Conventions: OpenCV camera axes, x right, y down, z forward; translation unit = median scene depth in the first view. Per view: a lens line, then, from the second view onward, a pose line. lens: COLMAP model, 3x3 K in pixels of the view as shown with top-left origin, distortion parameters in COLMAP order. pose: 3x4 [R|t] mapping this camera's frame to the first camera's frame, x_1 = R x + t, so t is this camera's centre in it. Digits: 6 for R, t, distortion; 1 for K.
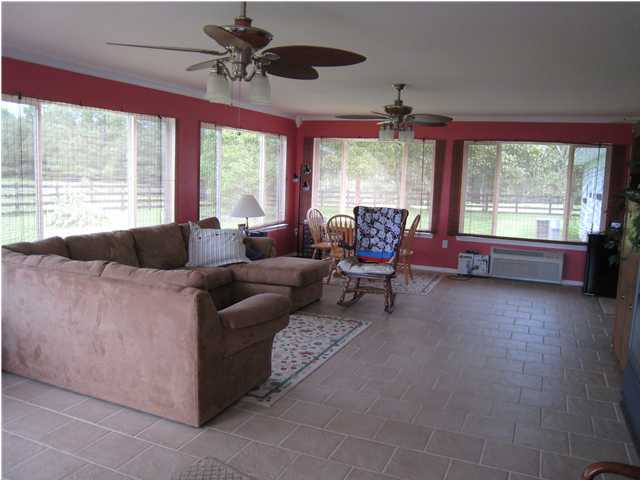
lens RADIAL K [[537.2, 0, 315.0], [0, 537.2, 239.1], [0, 0, 1]] dist [-0.125918, 0.101130]
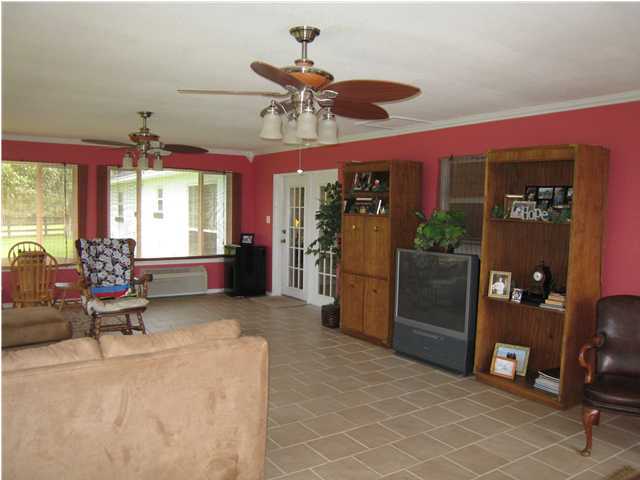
lens RADIAL K [[537.2, 0, 315.1], [0, 537.2, 241.4], [0, 0, 1]] dist [-0.125918, 0.101130]
pose [[0.537389, -0.079992, 0.839532, -0.449289], [0.105833, 0.994018, 0.026968, -0.040073], [-0.836668, 0.074358, 0.542640, 0.195159]]
